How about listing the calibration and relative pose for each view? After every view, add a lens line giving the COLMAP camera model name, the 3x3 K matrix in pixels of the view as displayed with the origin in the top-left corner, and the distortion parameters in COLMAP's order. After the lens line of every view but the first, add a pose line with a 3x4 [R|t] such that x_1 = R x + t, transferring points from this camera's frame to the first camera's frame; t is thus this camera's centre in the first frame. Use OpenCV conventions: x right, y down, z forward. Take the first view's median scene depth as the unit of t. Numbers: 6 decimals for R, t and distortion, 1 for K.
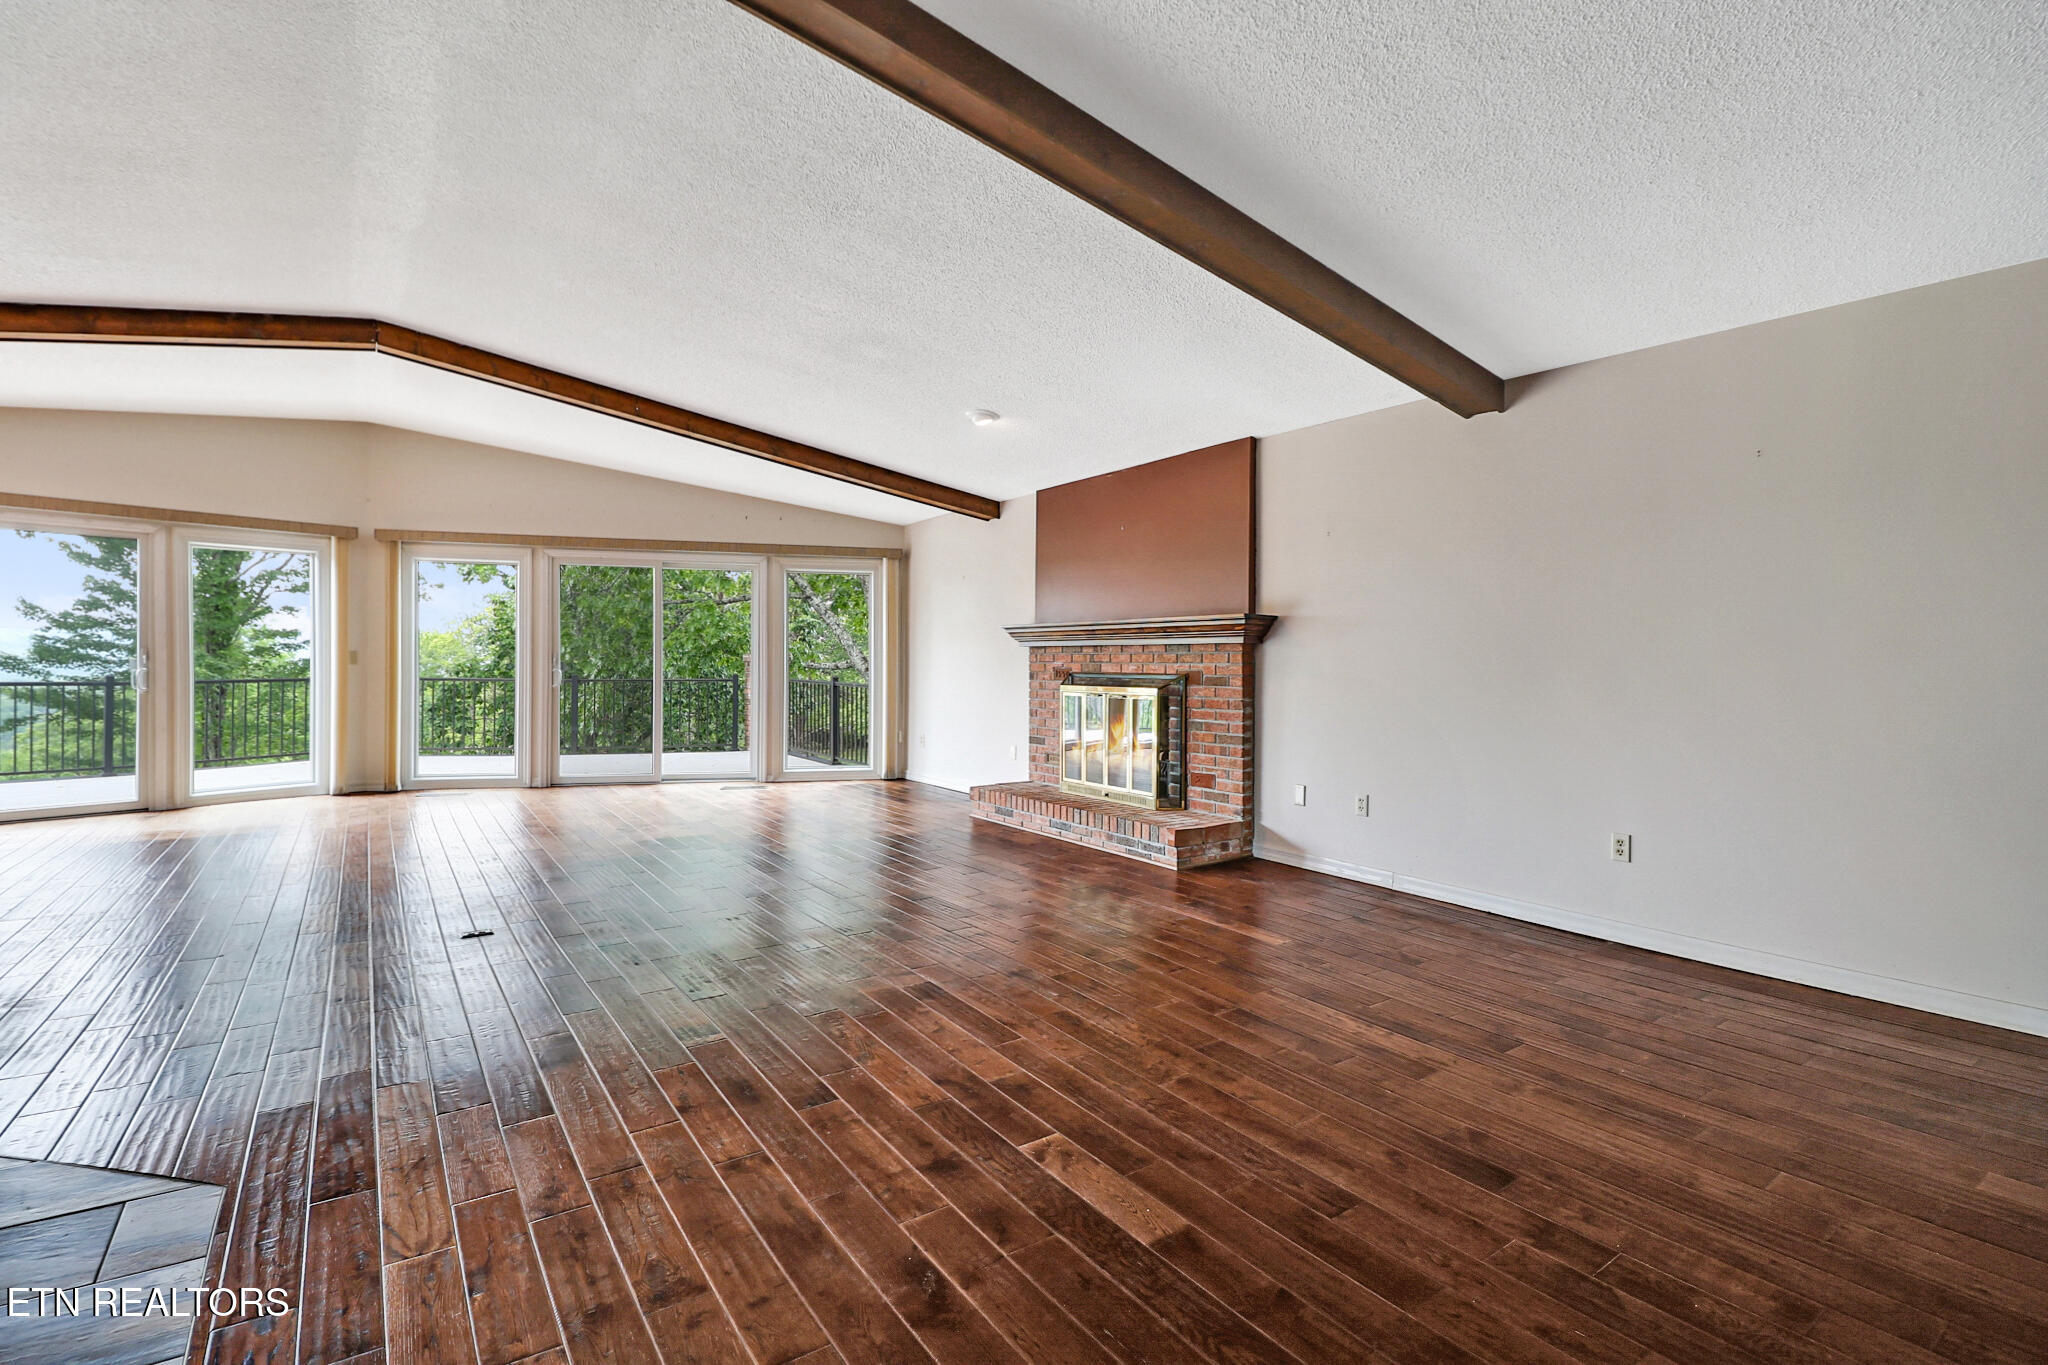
lens RADIAL K [[940.7, 0, 1007.4], [0, 940.7, 668.1], [0, 0, 1]] dist [-0.010322, -0.000153]
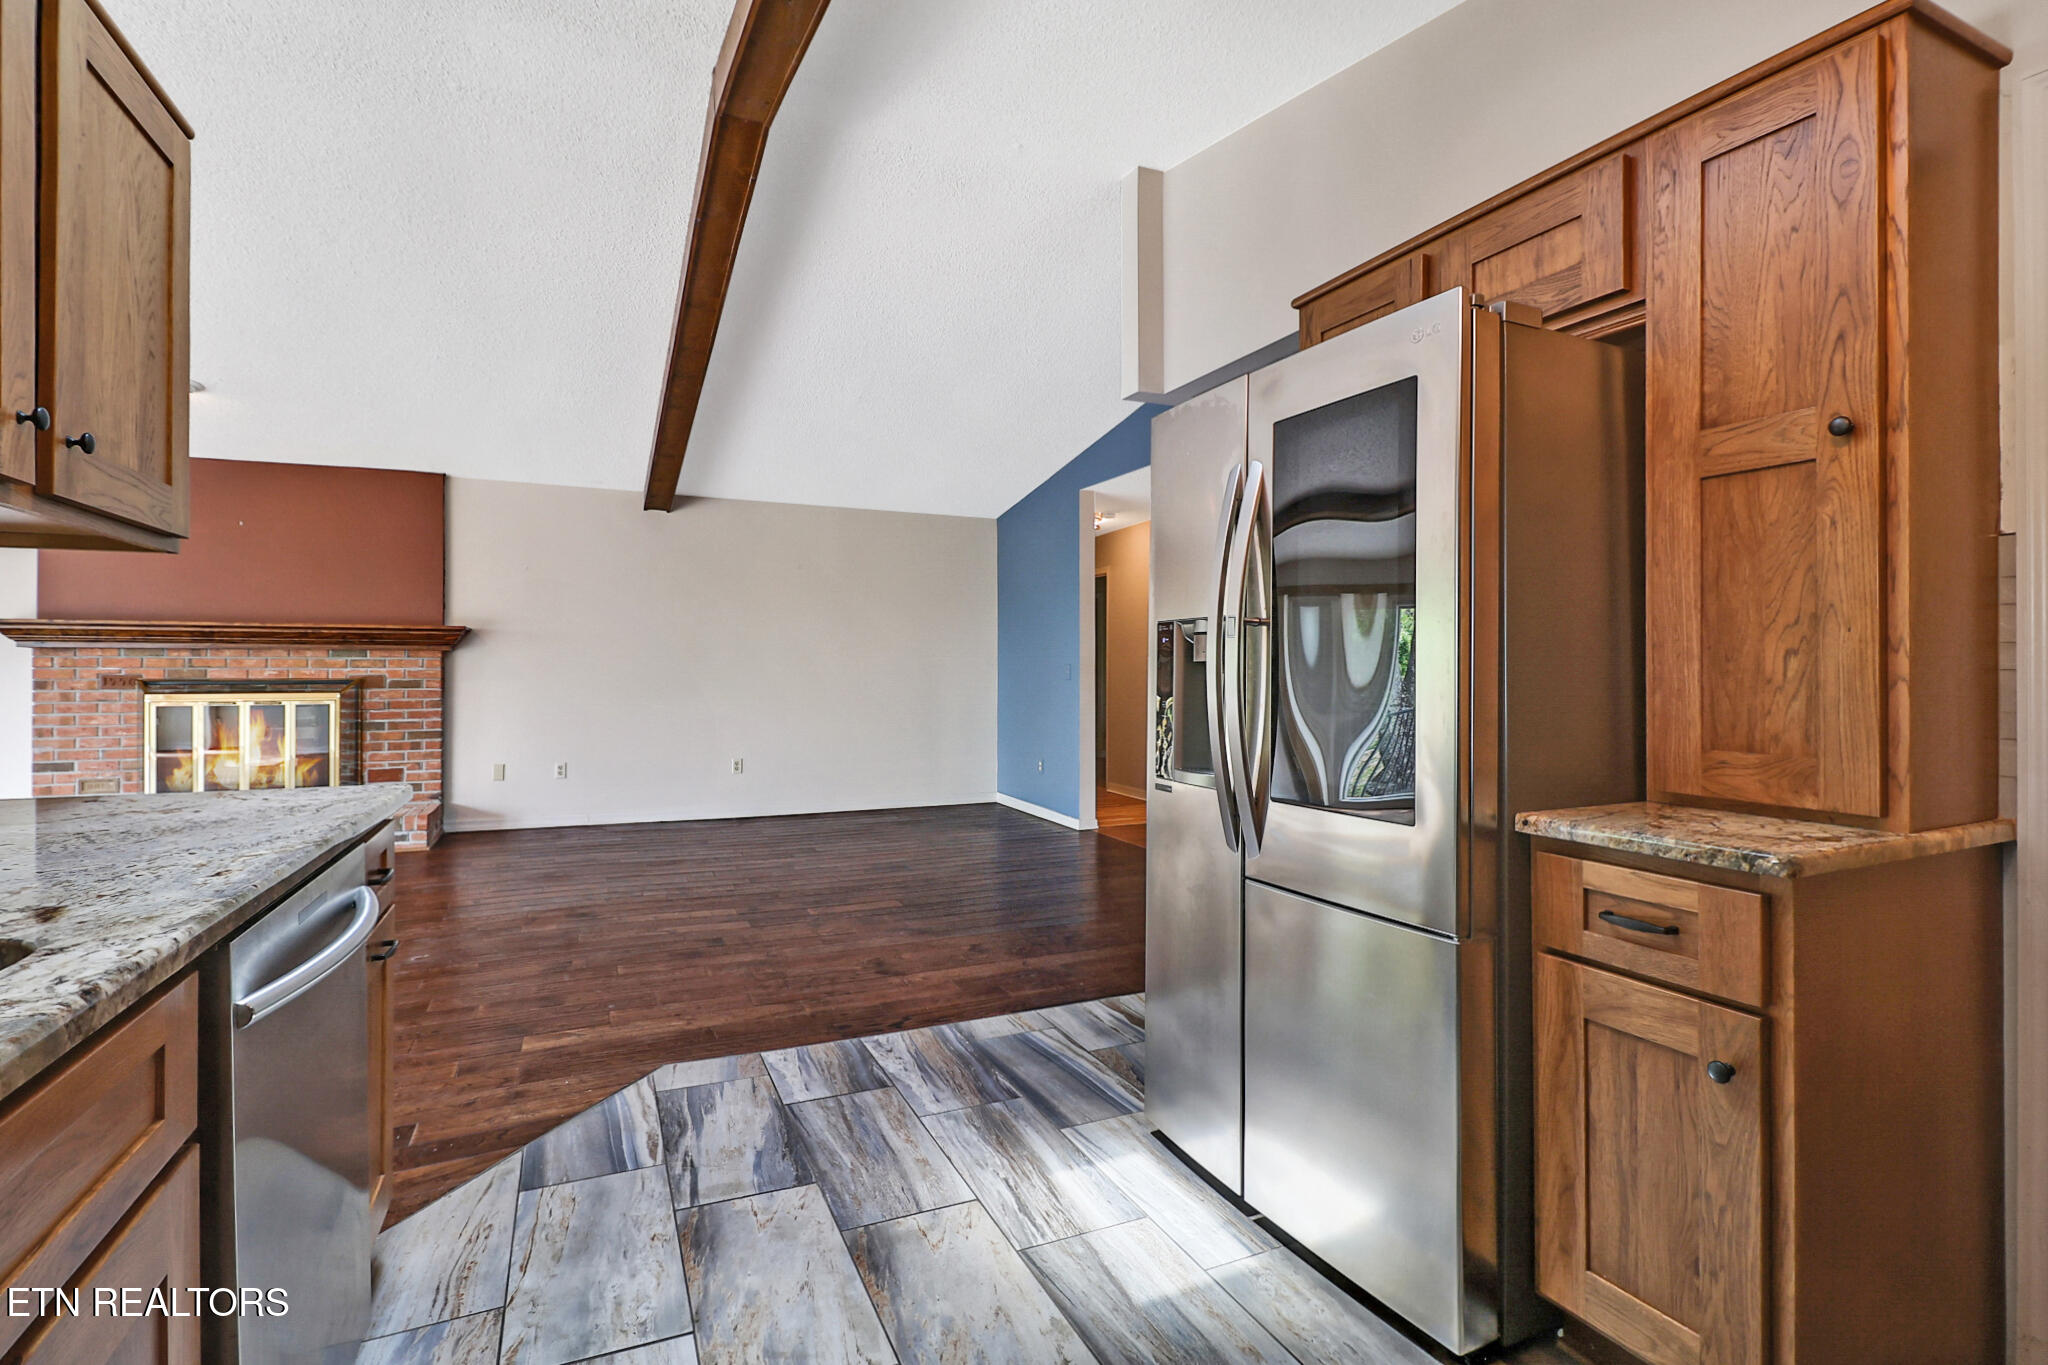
lens RADIAL K [[939.6, 0, 1009.3], [0, 939.6, 656.8], [0, 0, 1]] dist [0.013526, -0.021714]
pose [[0.180683, 0.002836, 0.983537, -0.585695], [0.004756, 0.999982, -0.003757, -0.008405], [-0.983530, 0.005357, 0.180667, 0.071284]]
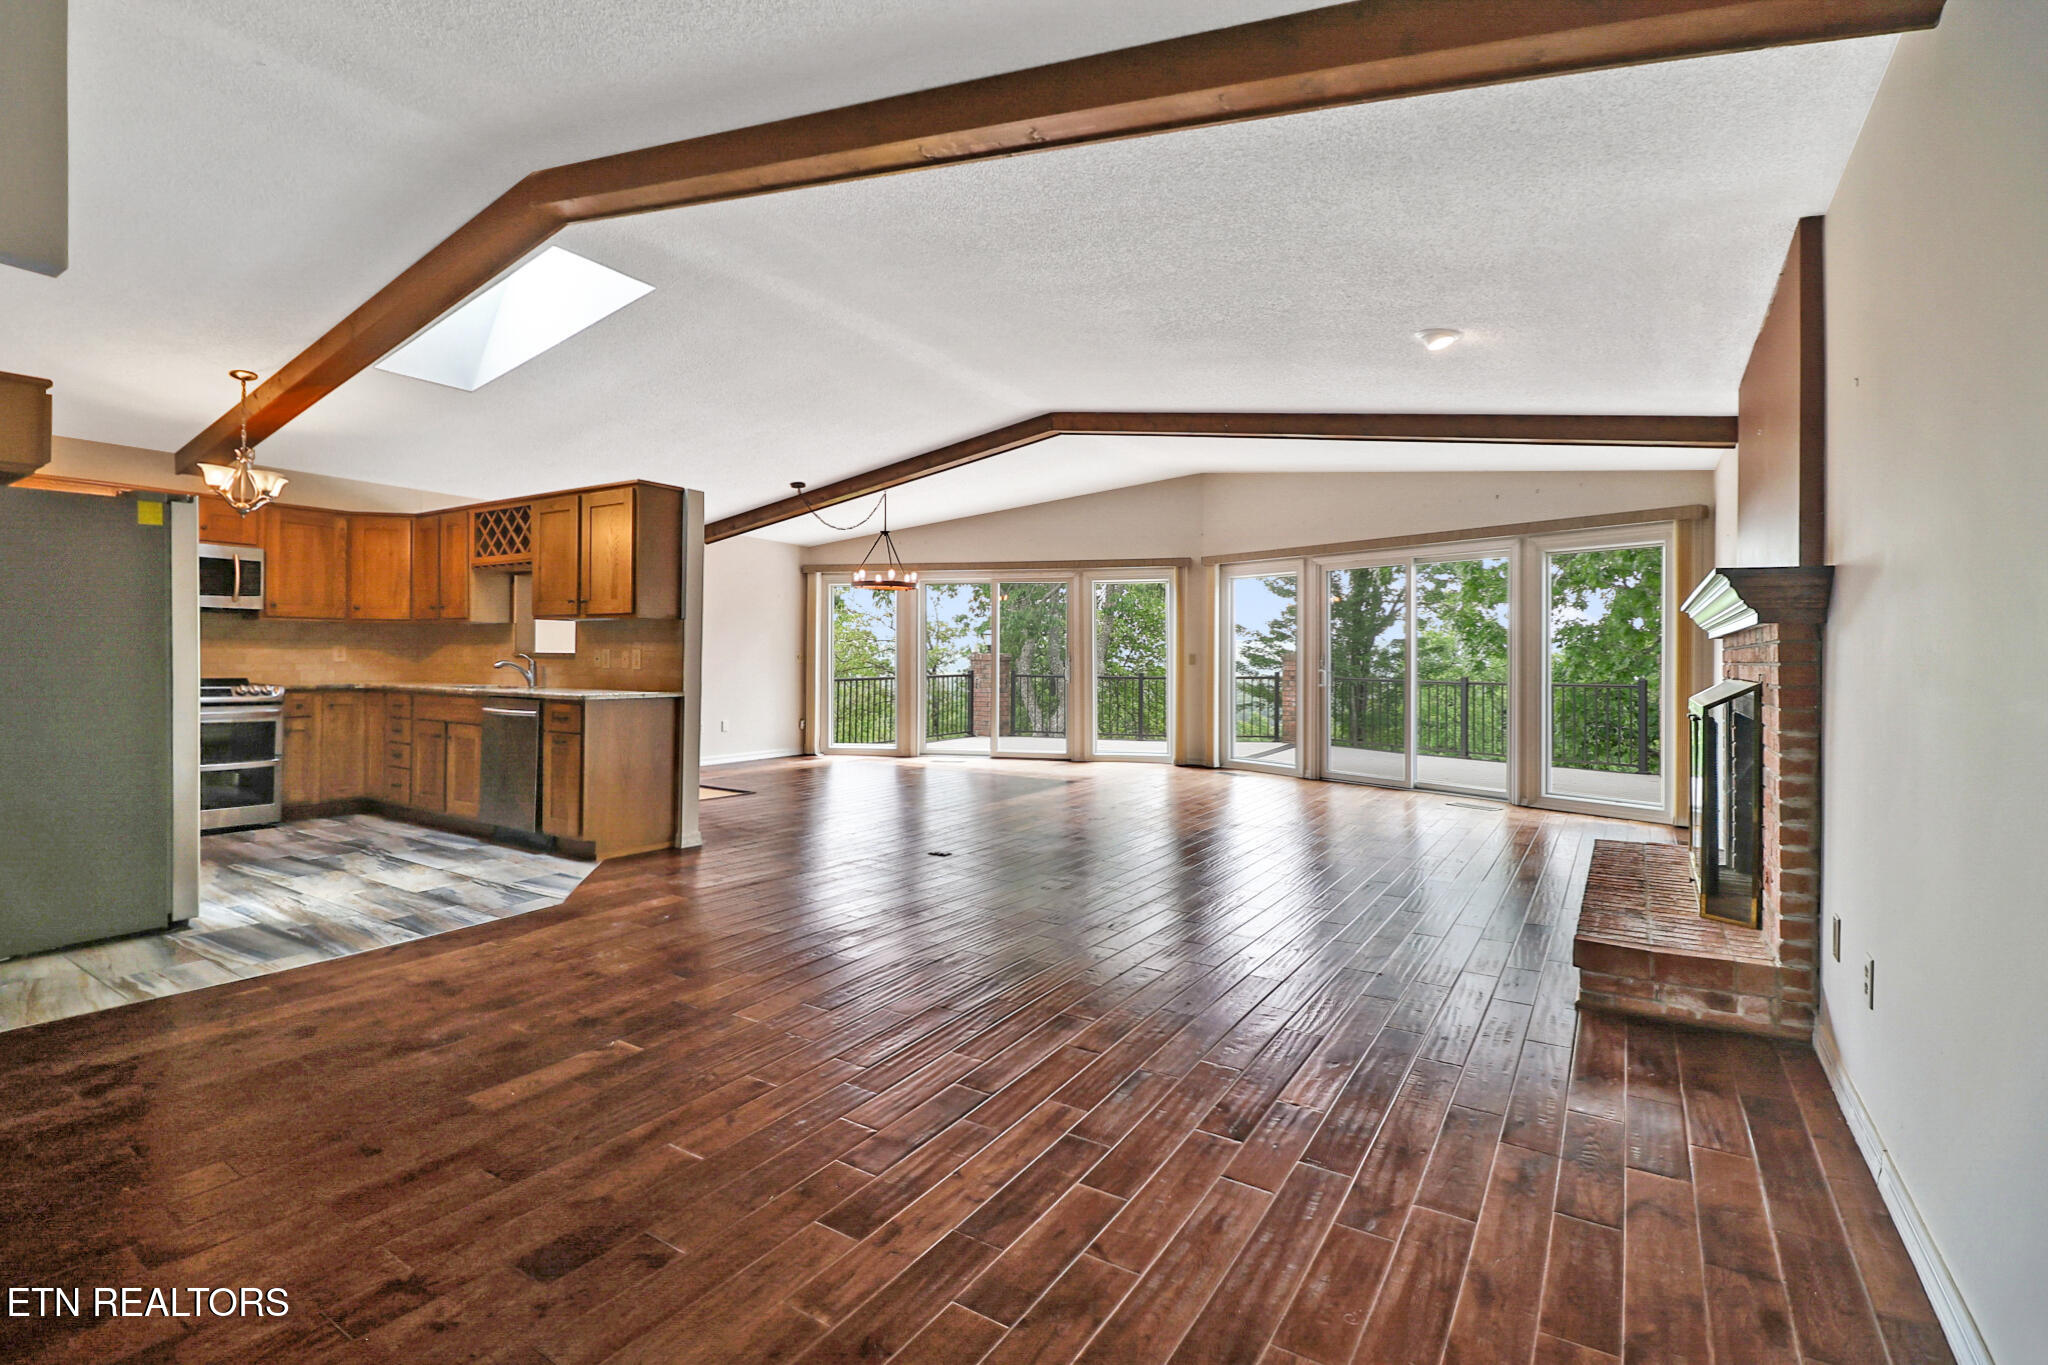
lens RADIAL K [[939.6, 0, 1009.3], [0, 939.6, 656.8], [0, 0, 1]] dist [0.013526, -0.021714]
pose [[0.378823, -0.006576, -0.925446, 0.429814], [-0.010151, 0.999885, -0.011260, 0.002170], [0.925413, 0.013660, 0.378713, 0.312127]]
